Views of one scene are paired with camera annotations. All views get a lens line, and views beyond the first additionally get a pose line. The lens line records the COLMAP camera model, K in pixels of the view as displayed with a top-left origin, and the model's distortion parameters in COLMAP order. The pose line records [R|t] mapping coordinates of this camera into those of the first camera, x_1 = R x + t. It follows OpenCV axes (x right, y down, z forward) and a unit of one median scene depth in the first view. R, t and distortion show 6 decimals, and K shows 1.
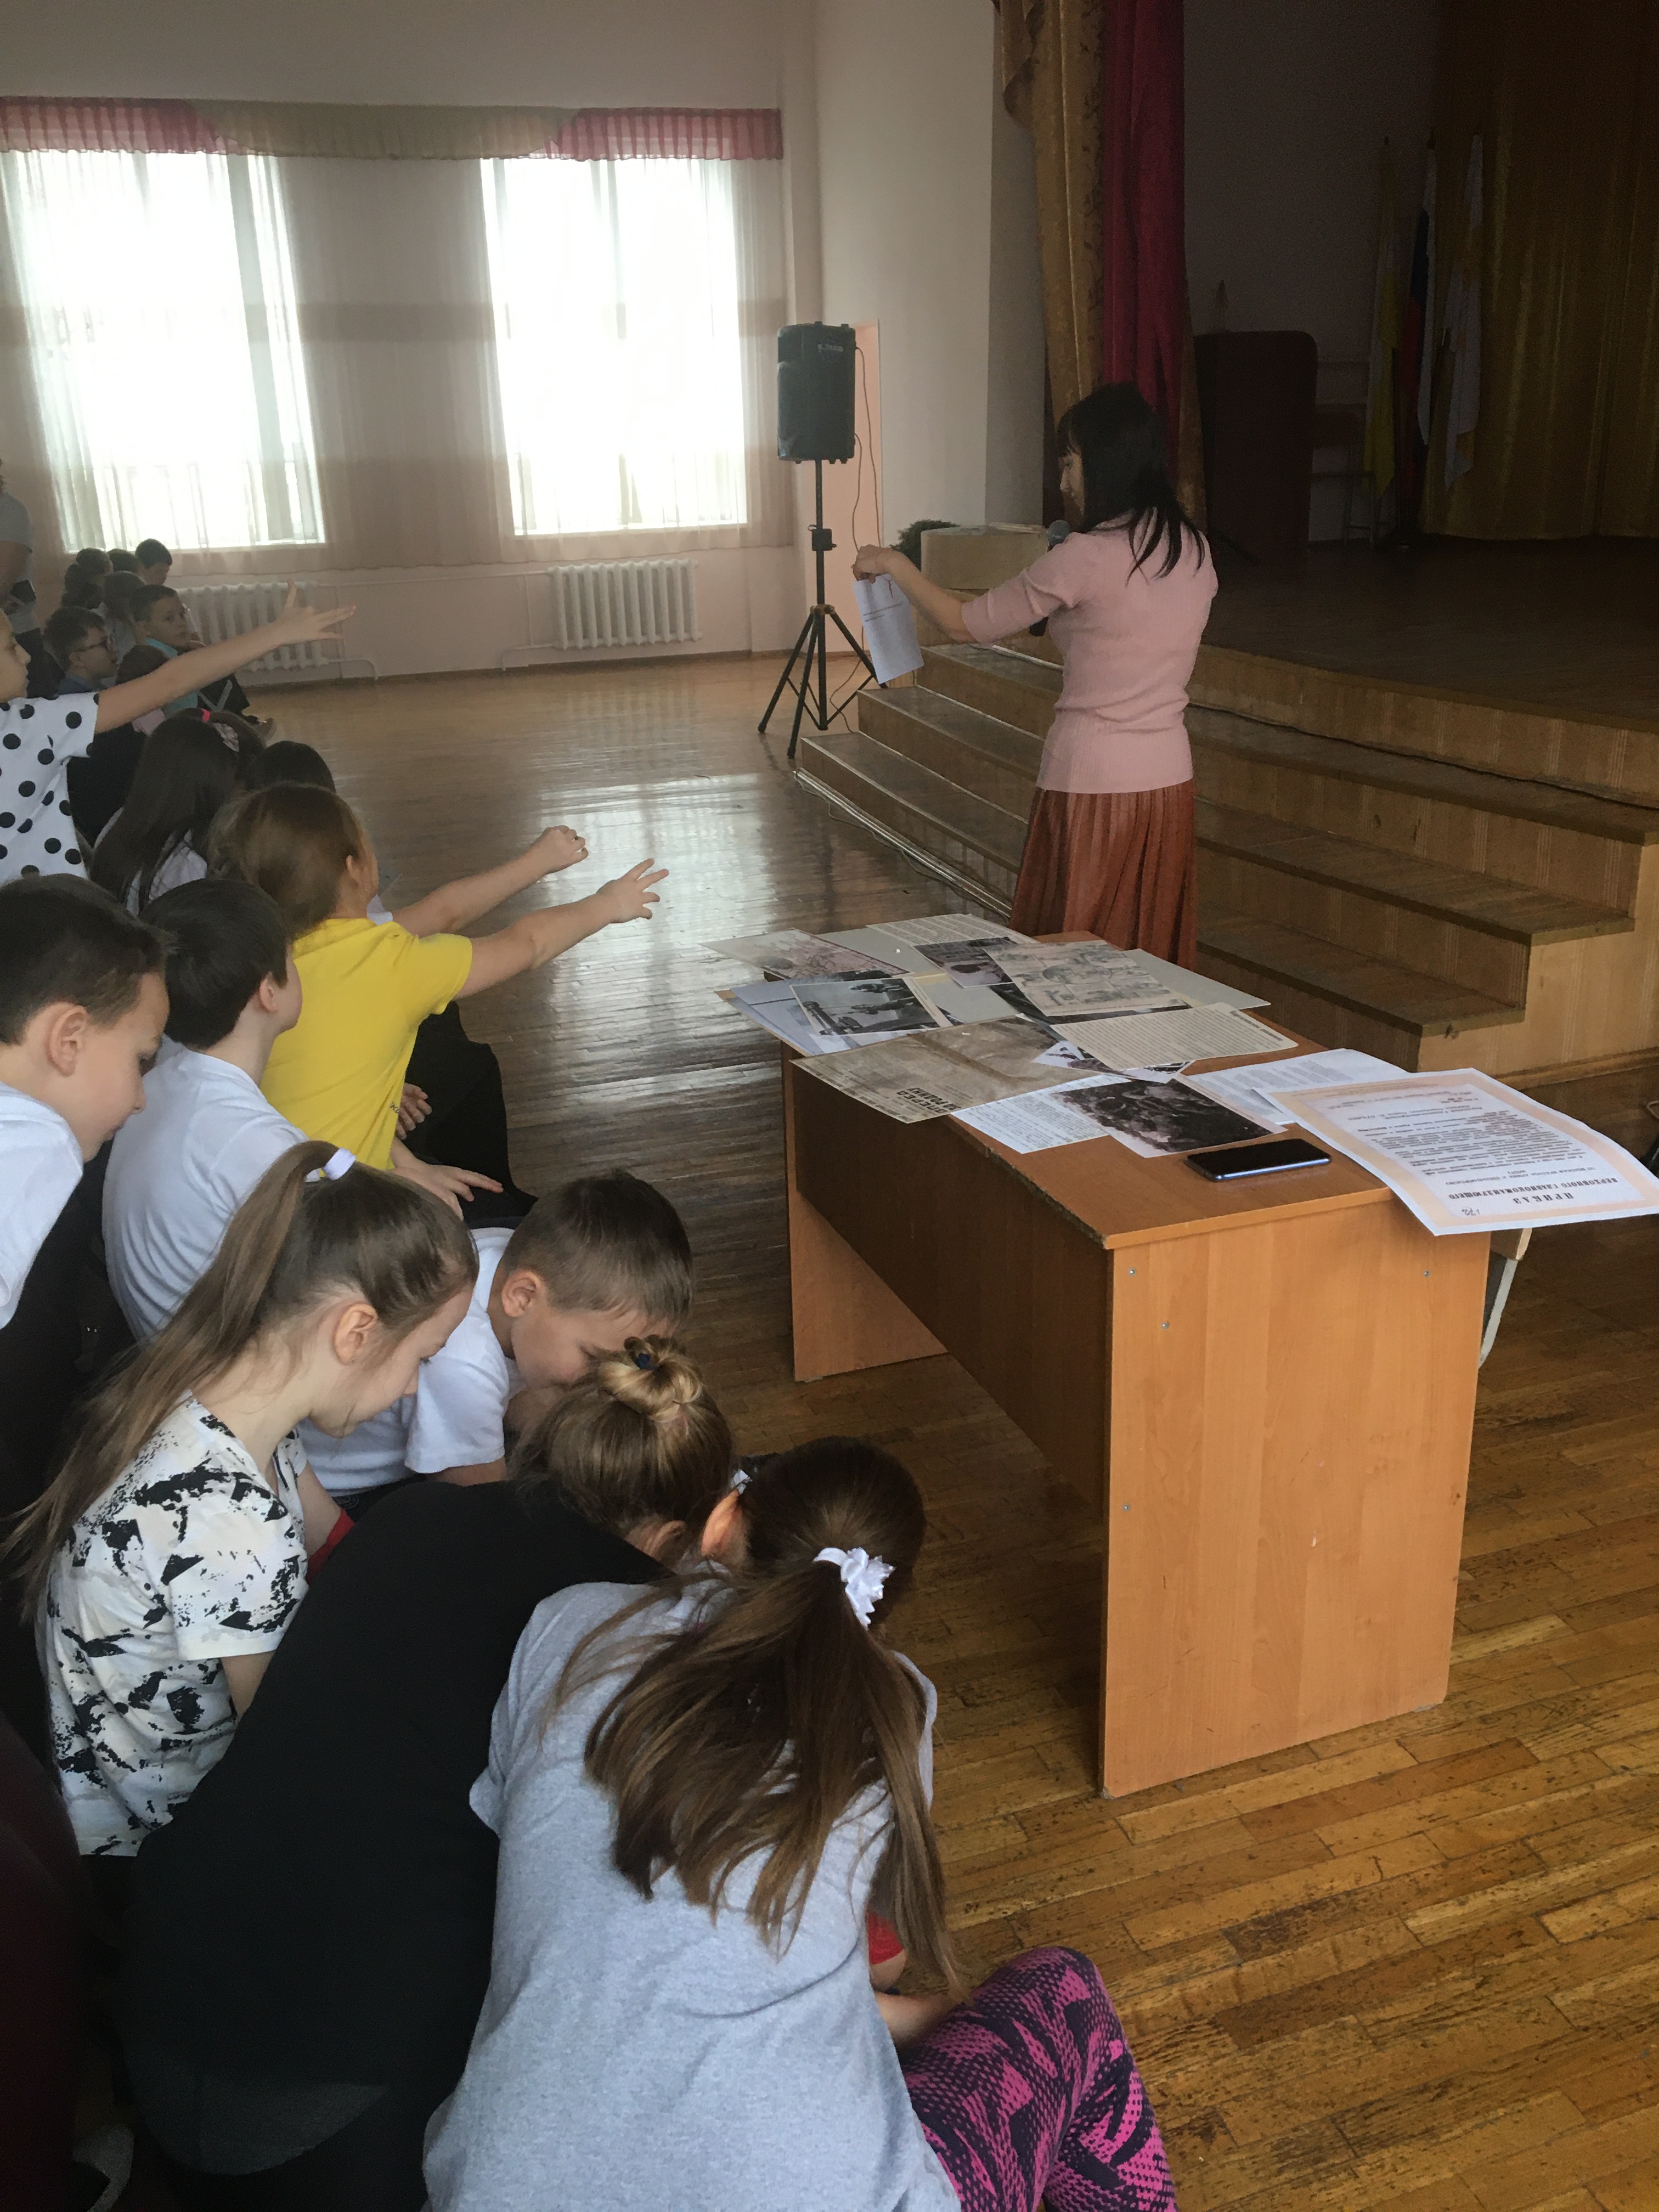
lens RADIAL K [[1991.5, 0, 889.4], [0, 1991.5, 1104.7], [0, 0, 1]] dist [0.094359, -0.138610]
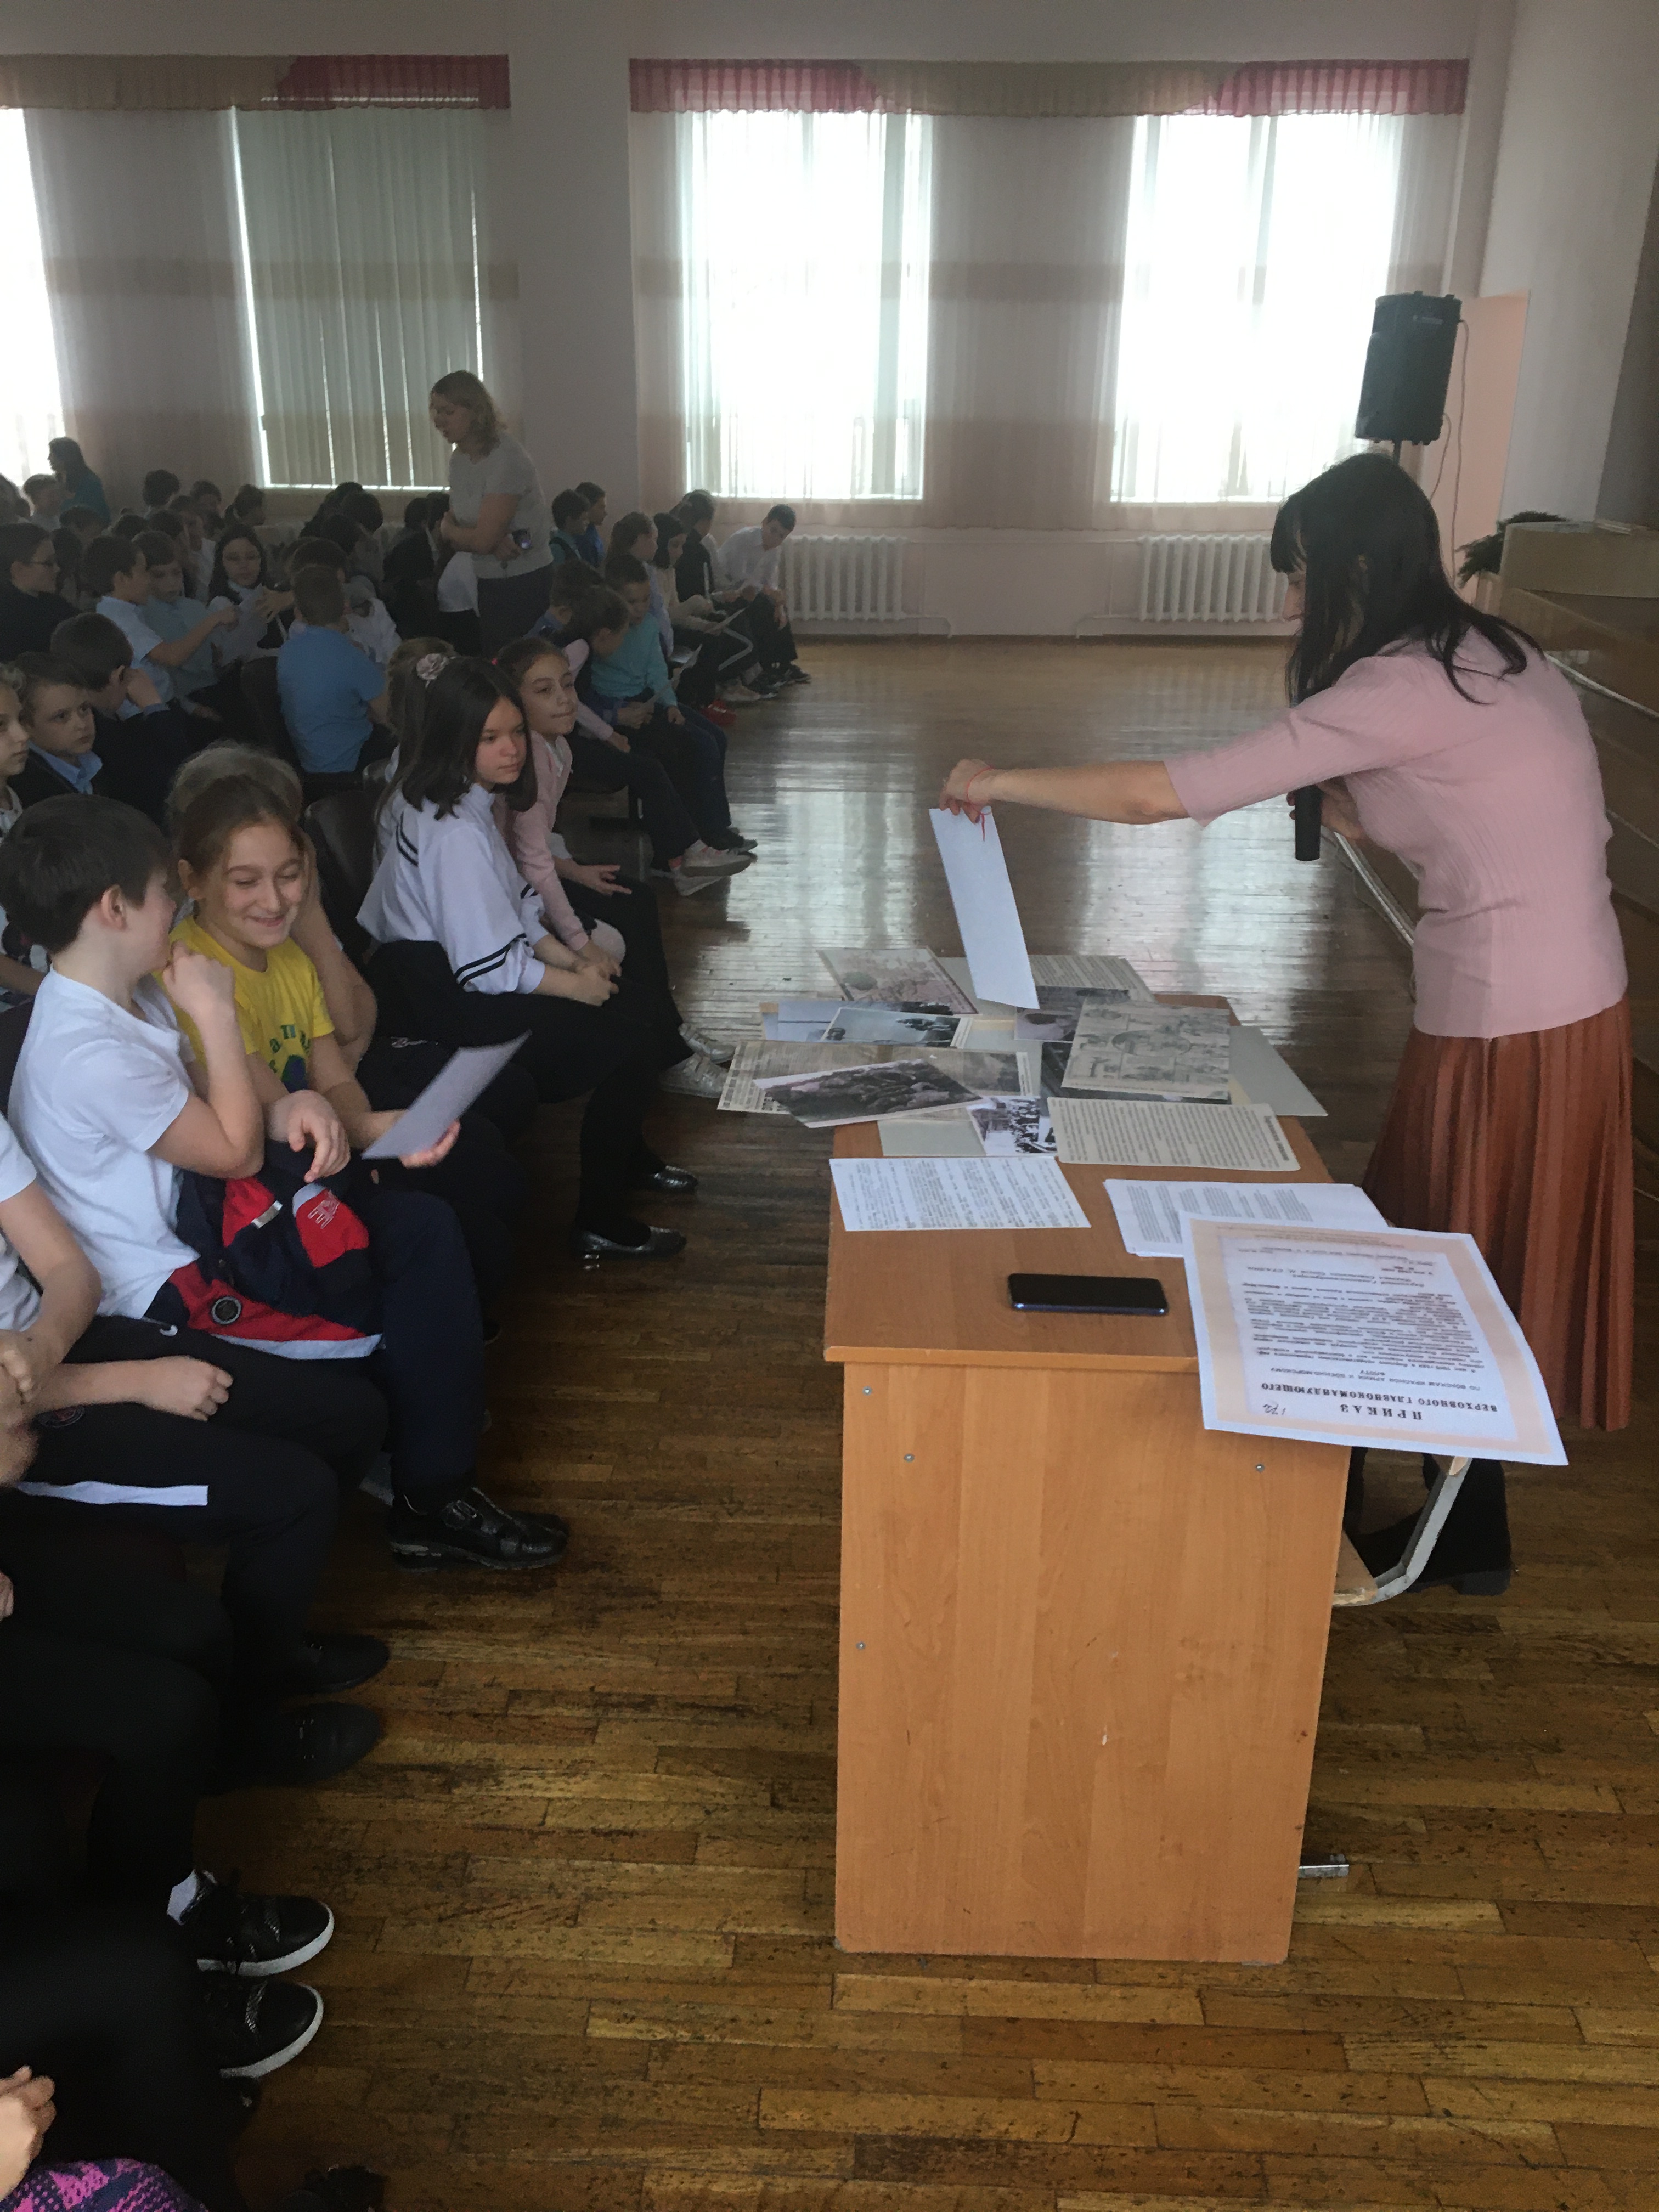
lens RADIAL K [[1991.5, 0, 889.4], [0, 1991.5, 1104.7], [0, 0, 1]] dist [0.094359, -0.138610]
pose [[0.920364, 0.169196, -0.352565, 0.126430], [-0.162086, 0.985518, 0.049827, -0.026478], [0.355890, 0.011287, 0.934460, 0.049819]]
